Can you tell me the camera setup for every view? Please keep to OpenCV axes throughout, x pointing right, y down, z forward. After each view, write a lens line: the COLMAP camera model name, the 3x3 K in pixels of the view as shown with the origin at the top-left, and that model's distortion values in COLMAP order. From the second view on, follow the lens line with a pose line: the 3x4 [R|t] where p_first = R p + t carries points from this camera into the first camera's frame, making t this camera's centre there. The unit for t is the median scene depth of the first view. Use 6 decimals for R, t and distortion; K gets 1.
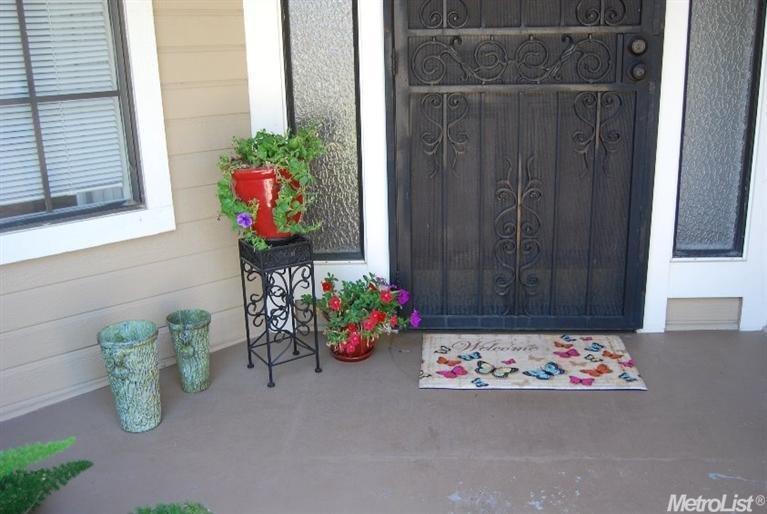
lens RADIAL K [[766.2, 0, 383.5], [0, 766.2, 257.0], [0, 0, 1]] dist [-0.059333, 0.004406]
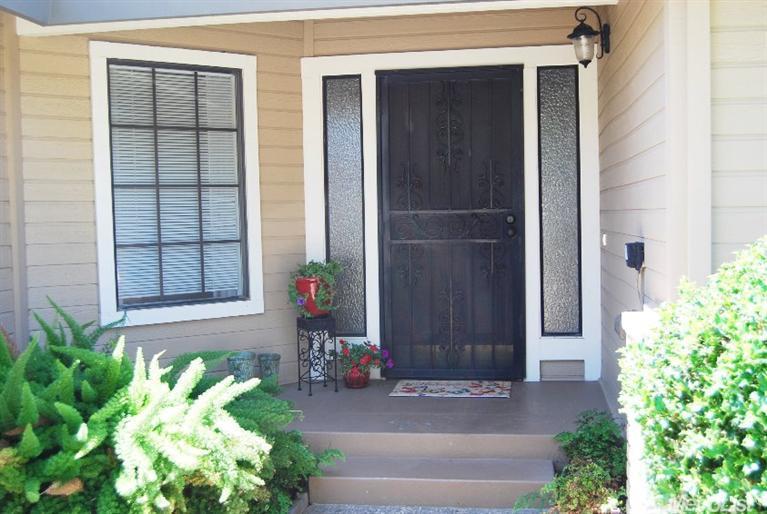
lens RADIAL K [[934.3, 0, 383.5], [0, 934.3, 257.0], [0, 0, 1]] dist [0.003227, 0.000613]
pose [[0.996252, 0.009420, -0.085985, 0.216573], [-0.028880, 0.973234, -0.227996, 0.345146], [0.081536, 0.229625, 0.969858, -1.233131]]
